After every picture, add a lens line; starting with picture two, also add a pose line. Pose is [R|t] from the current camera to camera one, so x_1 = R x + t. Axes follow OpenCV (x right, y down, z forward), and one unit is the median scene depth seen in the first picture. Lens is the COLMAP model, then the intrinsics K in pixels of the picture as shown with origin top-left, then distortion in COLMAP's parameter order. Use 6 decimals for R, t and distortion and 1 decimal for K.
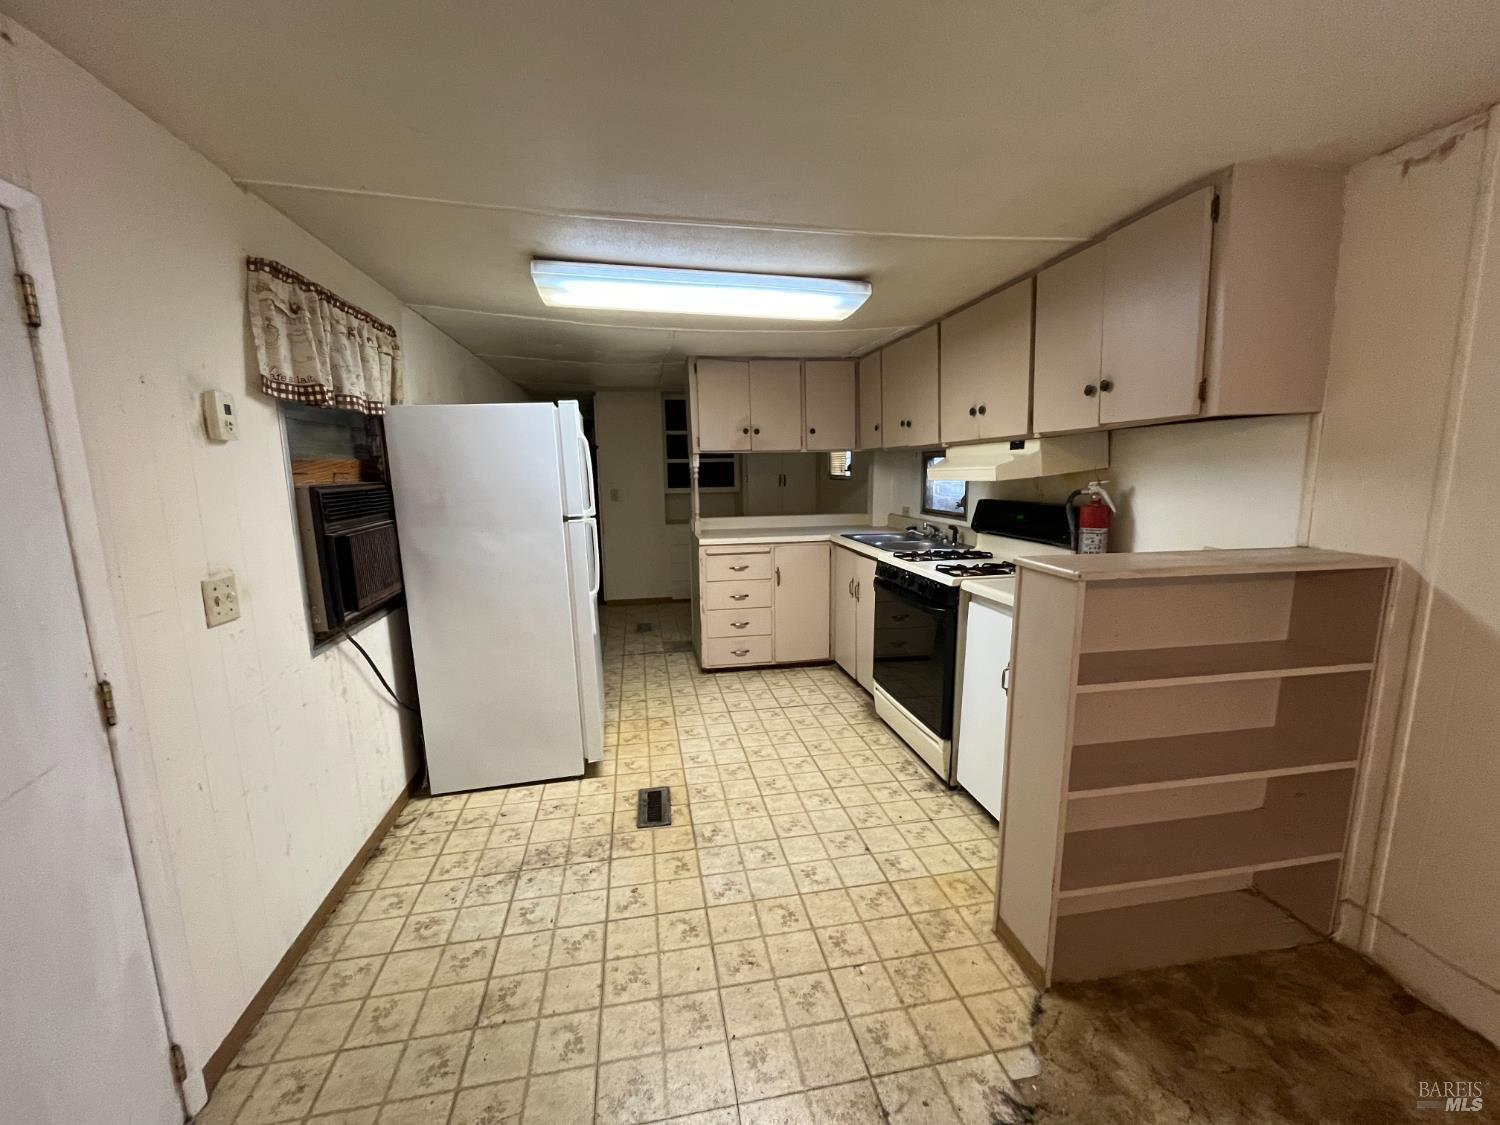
lens RADIAL K [[607.8, 0, 750.0], [0, 607.8, 562.5], [0, 0, 1]] dist [-0.004172, 0.000043]
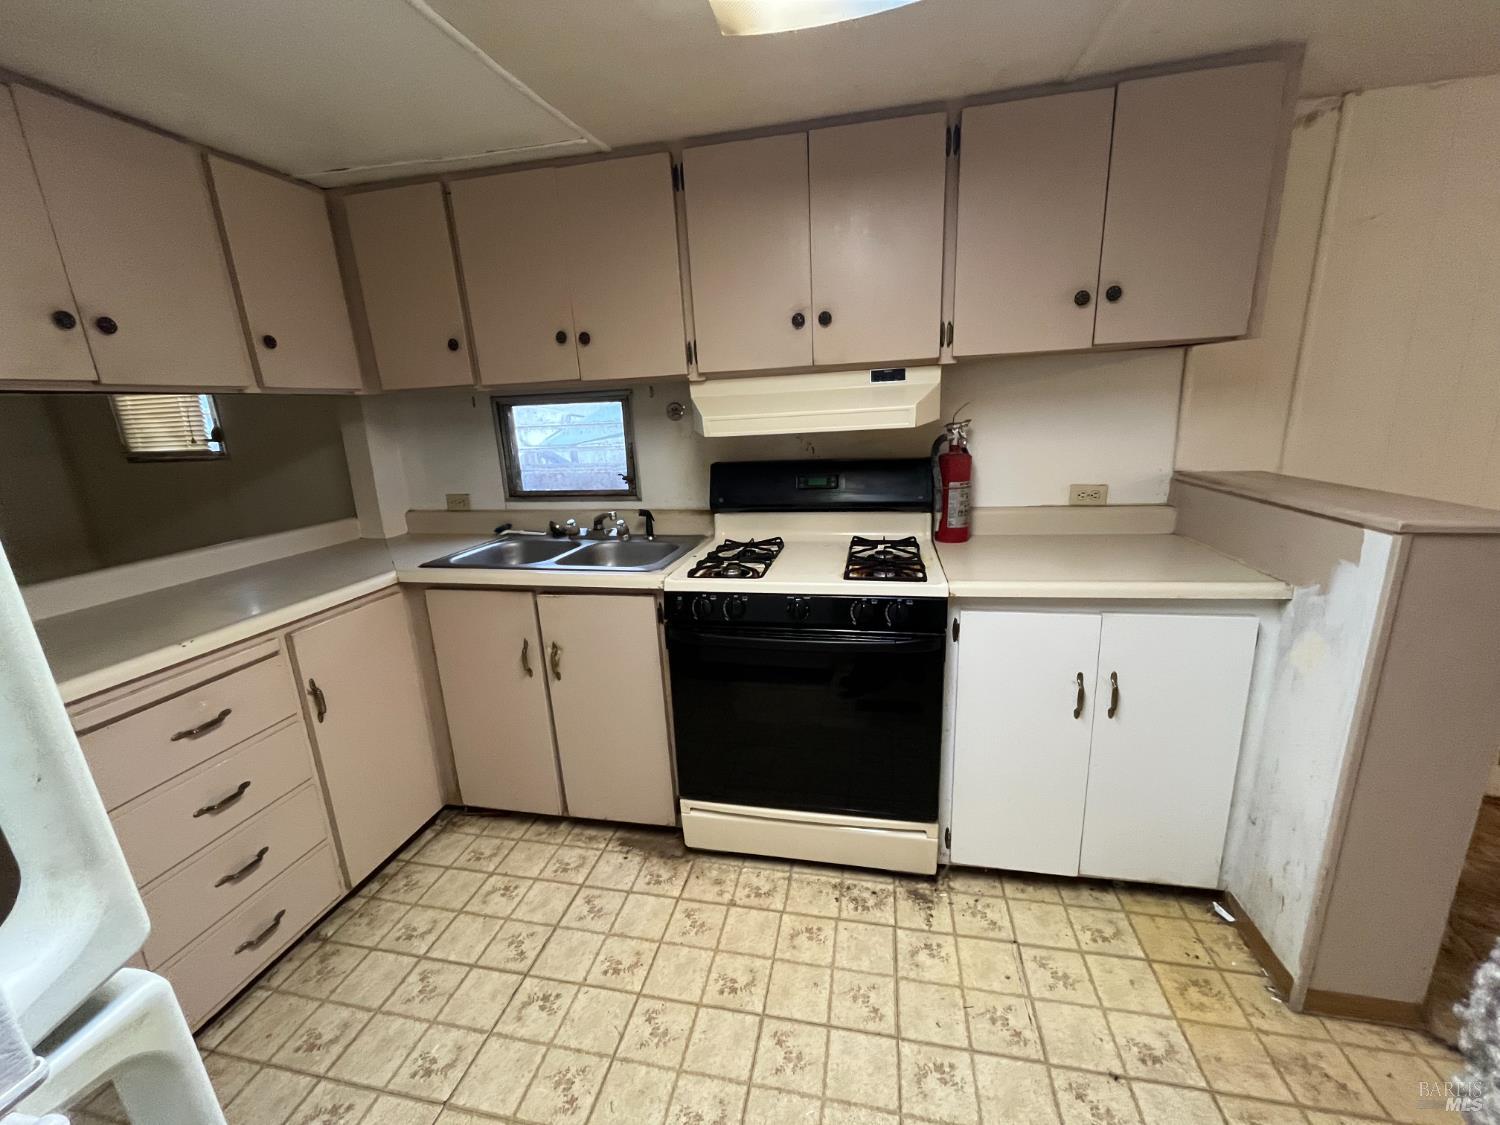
lens RADIAL K [[607.8, 0, 750.0], [0, 607.8, 562.5], [0, 0, 1]] dist [-0.004172, 0.000043]
pose [[0.384321, -0.224771, 0.895419, -0.226596], [0.175799, 0.969979, 0.168033, -0.102405], [-0.906307, 0.092835, 0.412298, 0.689354]]
